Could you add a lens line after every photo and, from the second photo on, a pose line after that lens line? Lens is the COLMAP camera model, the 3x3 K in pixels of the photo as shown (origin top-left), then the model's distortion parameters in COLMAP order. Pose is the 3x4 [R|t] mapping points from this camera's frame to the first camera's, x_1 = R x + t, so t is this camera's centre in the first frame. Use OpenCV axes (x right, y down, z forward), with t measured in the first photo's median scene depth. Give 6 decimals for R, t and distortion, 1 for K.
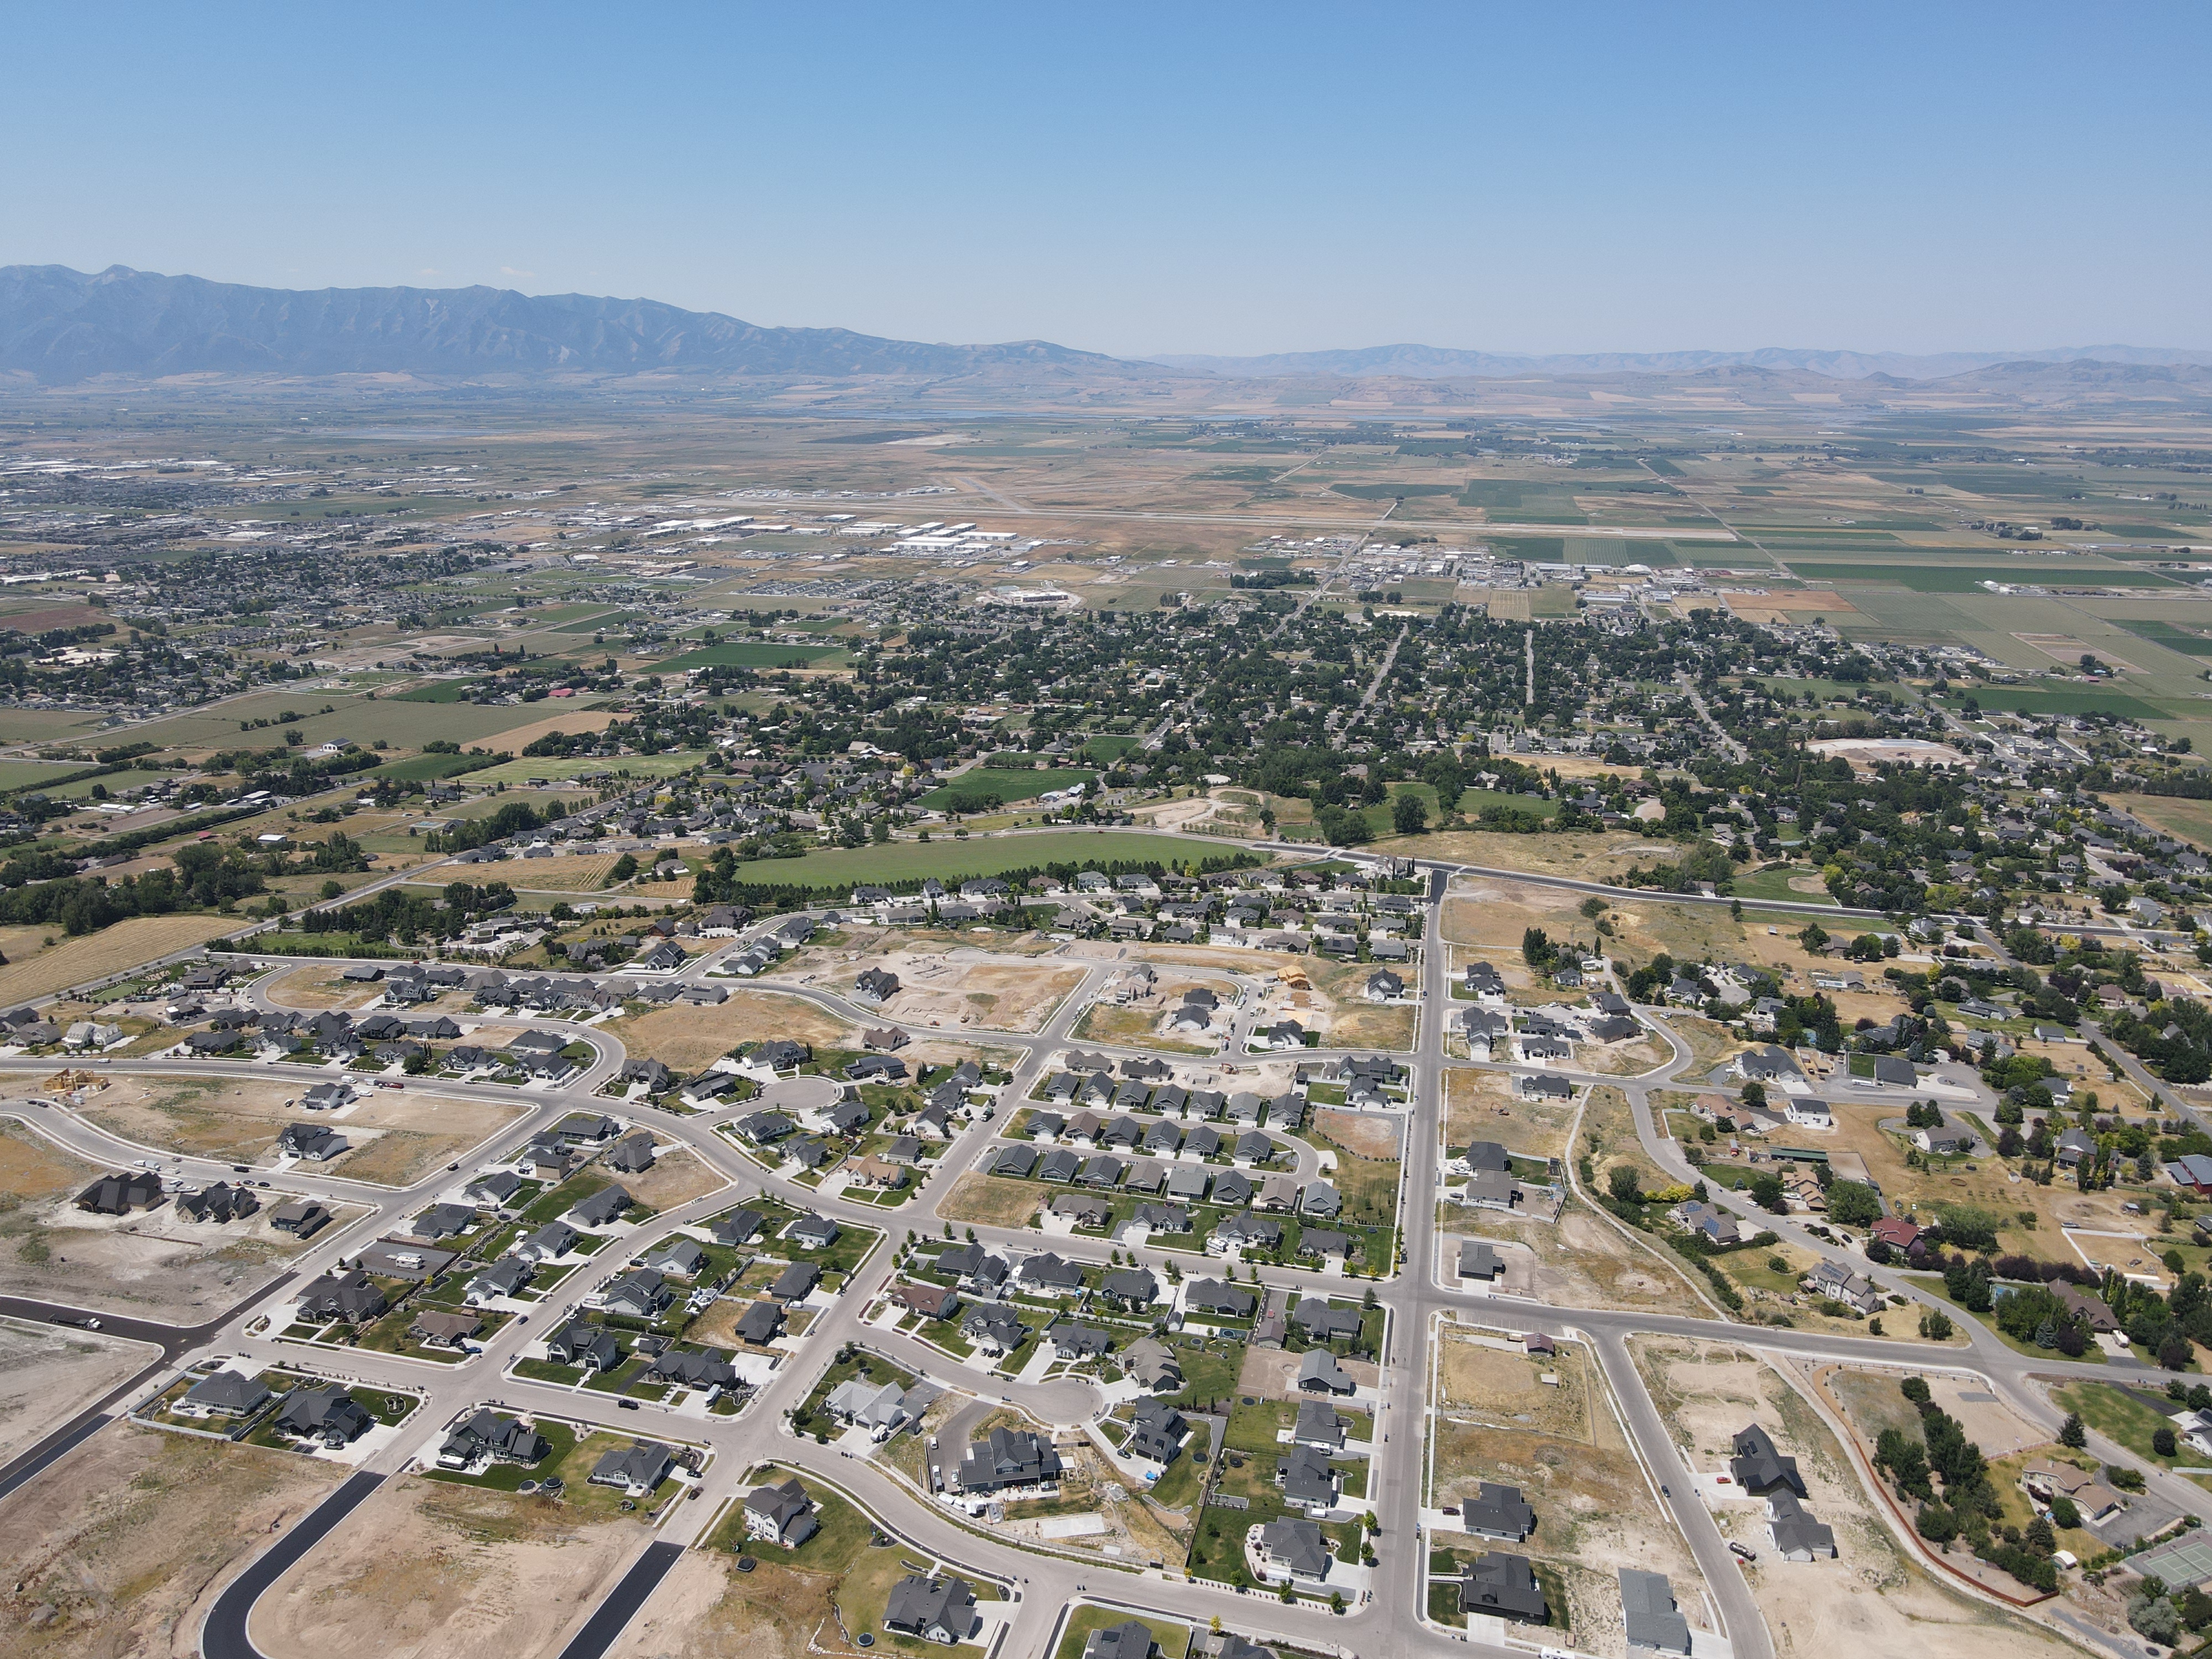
lens RADIAL K [[1629.3, 0, 1083.4], [0, 1629.3, 796.6], [0, 0, 1]] dist [0.002860, 0.017308]
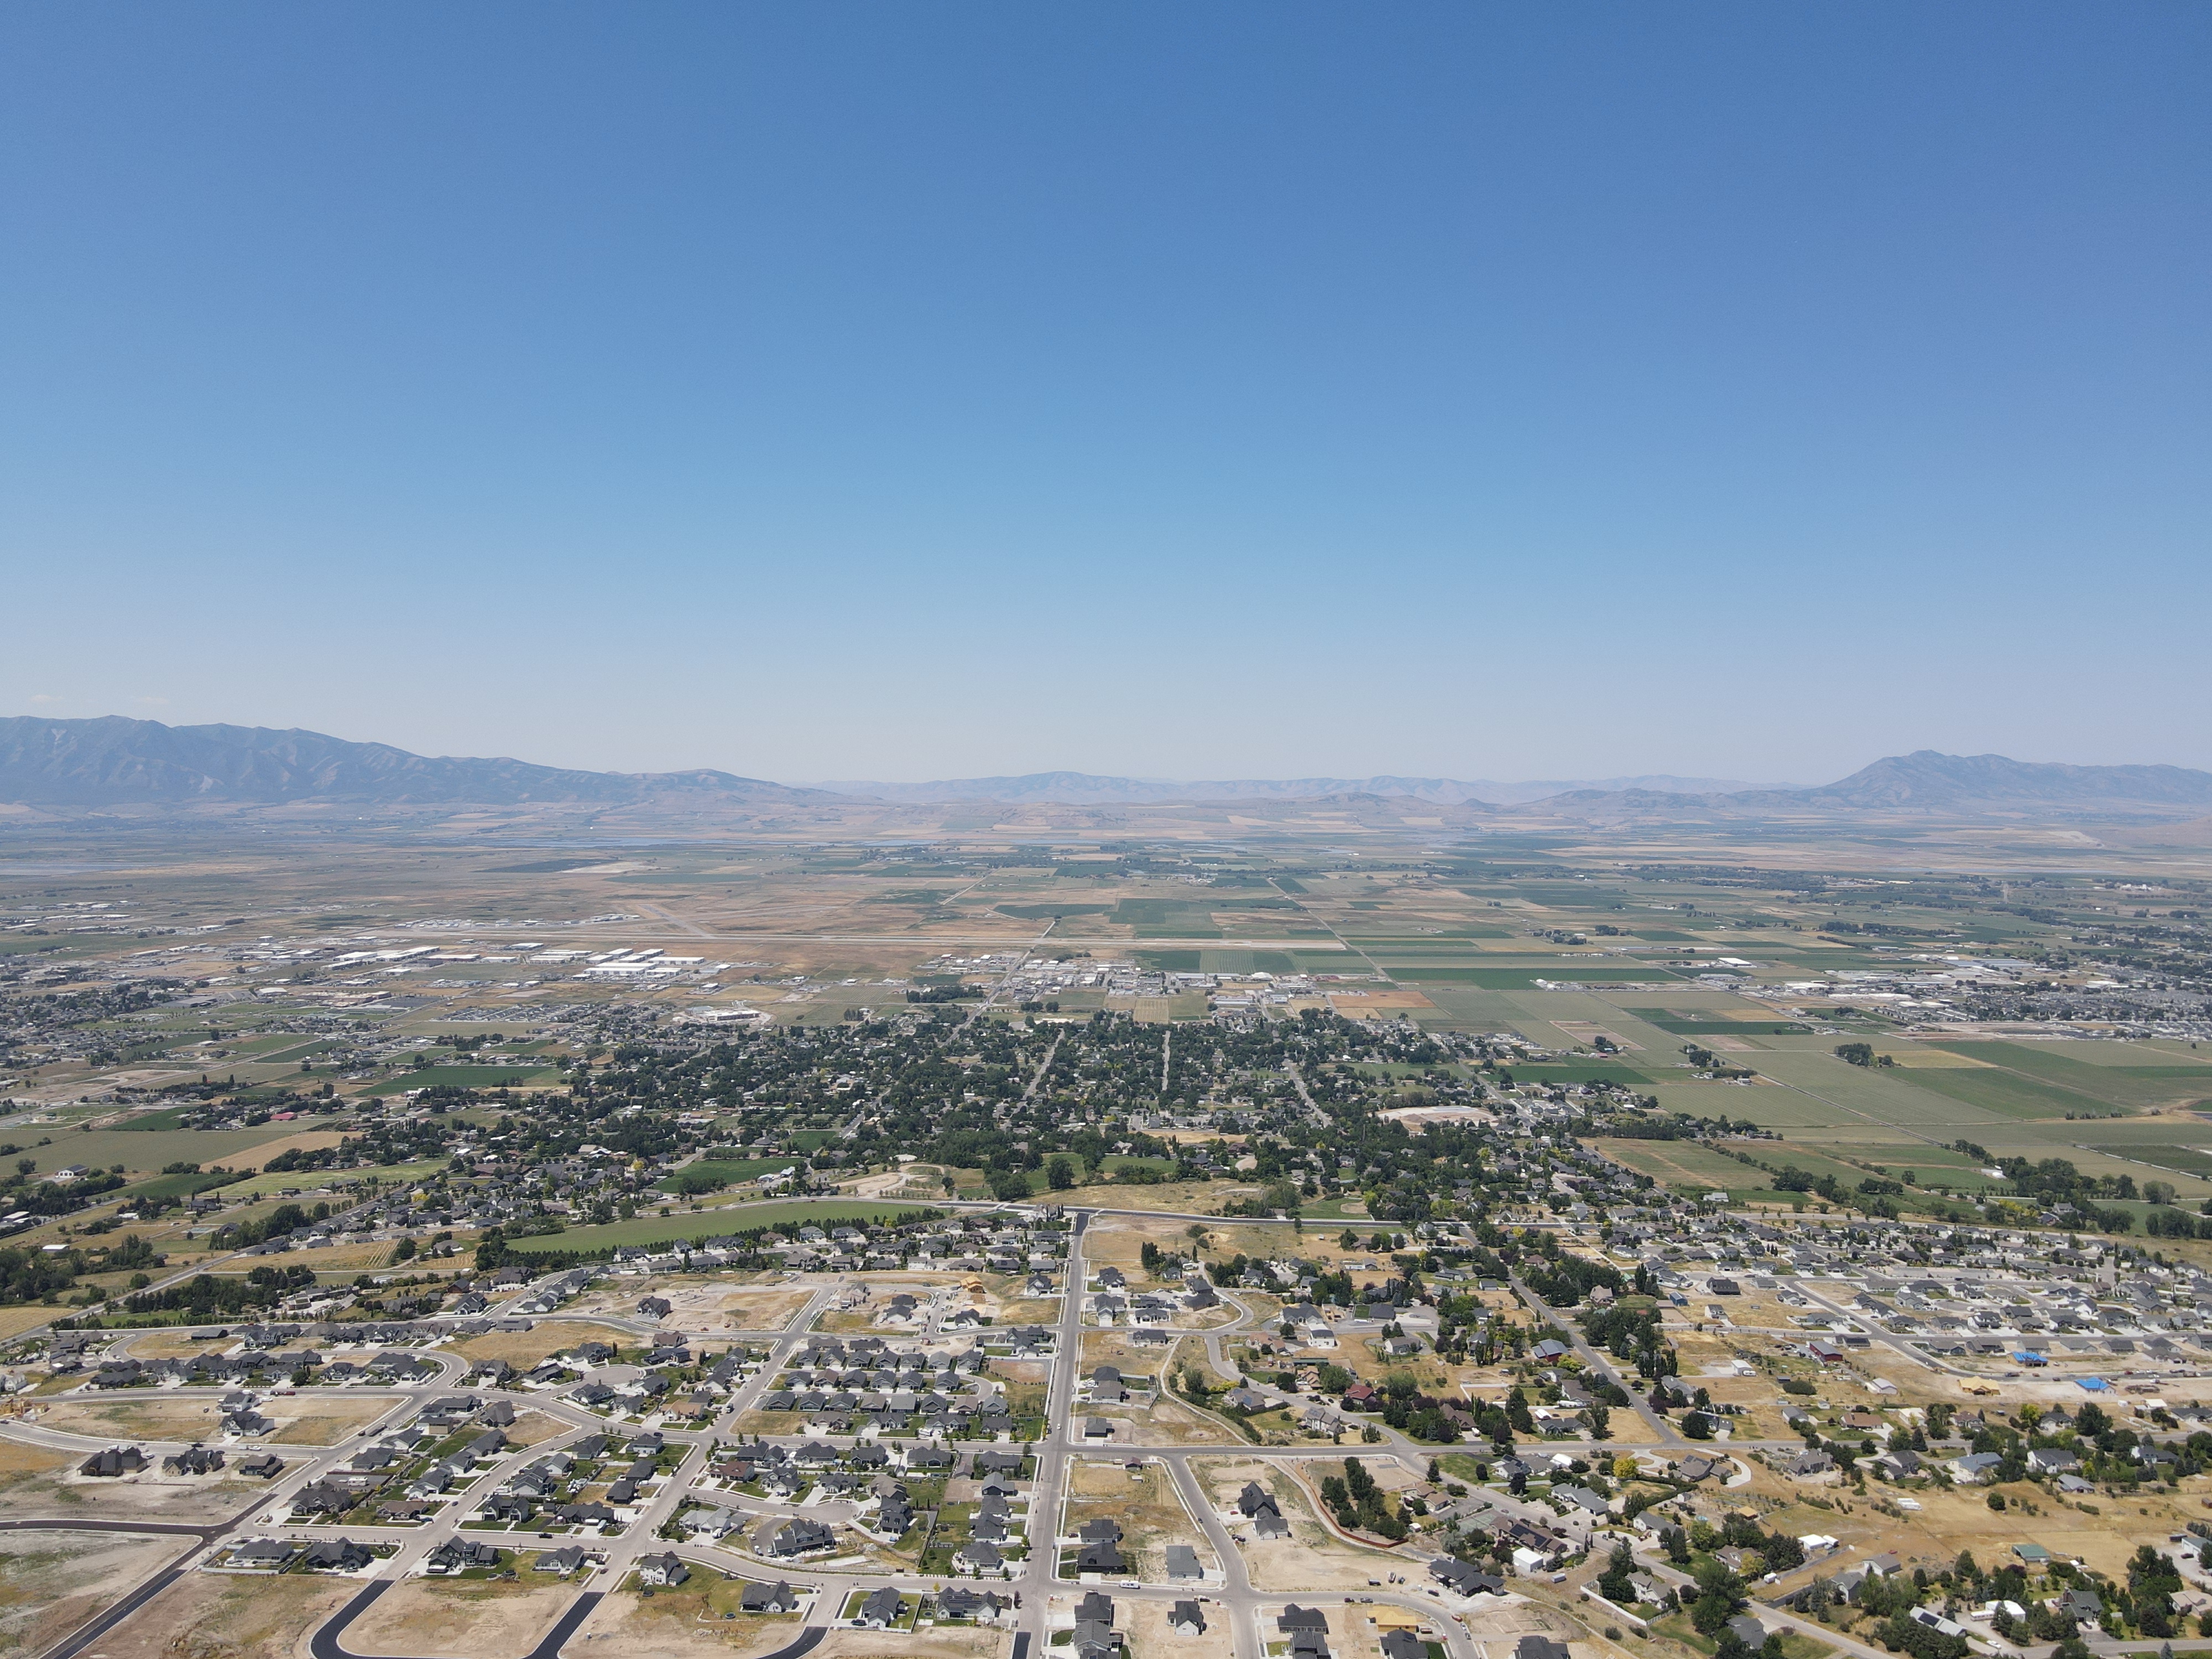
lens RADIAL K [[1629.3, 0, 1091.9], [0, 1629.3, 808.0], [0, 0, 1]] dist [0.002860, 0.017308]
pose [[0.978814, -0.003577, 0.204718, -0.034172], [0.053651, 0.969392, -0.239583, 0.040742], [-0.197595, 0.245490, 0.949047, -0.275344]]
